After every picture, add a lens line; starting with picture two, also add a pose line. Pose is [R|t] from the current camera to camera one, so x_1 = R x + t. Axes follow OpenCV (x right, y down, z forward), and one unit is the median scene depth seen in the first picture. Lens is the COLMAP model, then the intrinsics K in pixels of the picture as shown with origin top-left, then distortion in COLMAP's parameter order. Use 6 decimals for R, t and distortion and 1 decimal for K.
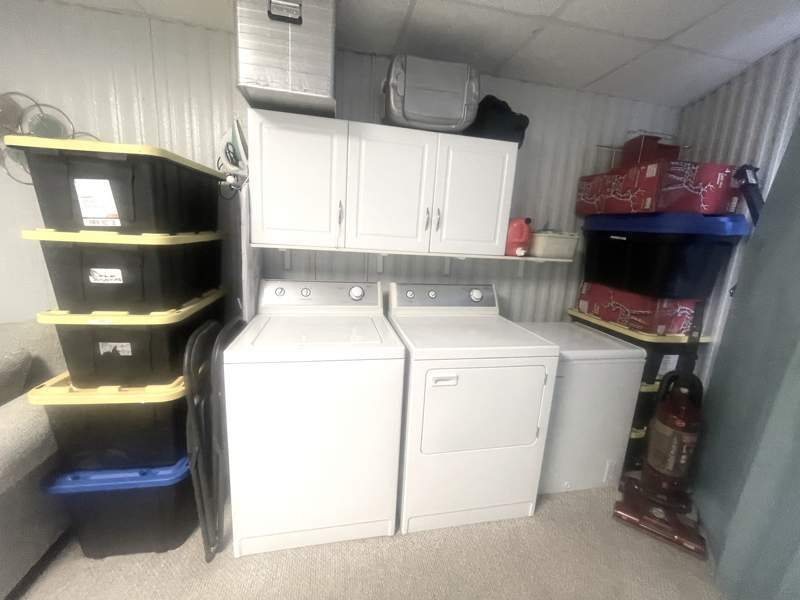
lens RADIAL K [[323.7, 0, 397.4], [0, 323.7, 303.4], [0, 0, 1]] dist [-0.005356, 0.000062]
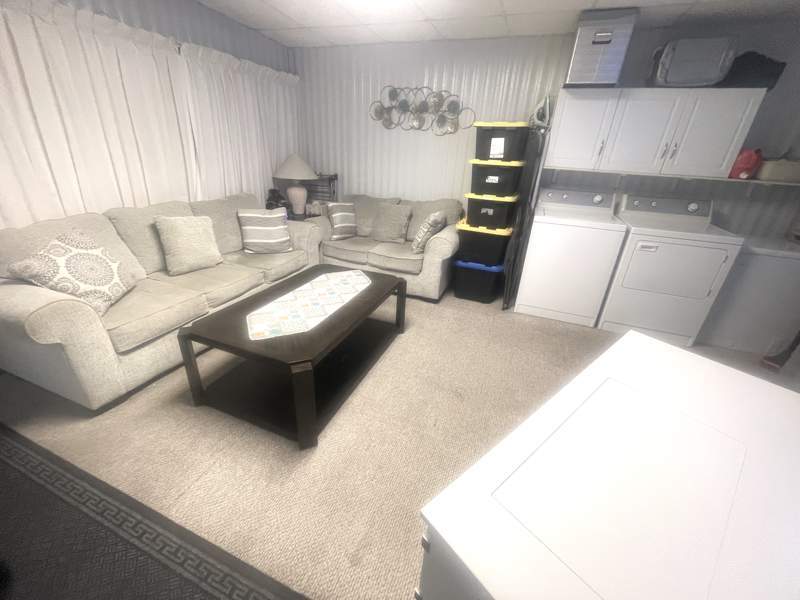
lens RADIAL K [[323.7, 0, 398.9], [0, 323.7, 299.3], [0, 0, 1]] dist [-0.005356, 0.000062]
pose [[0.840285, 0.215840, -0.497326, -0.059264], [-0.108628, 0.965760, 0.235602, 0.214404], [0.531150, -0.143949, 0.834960, -1.143037]]
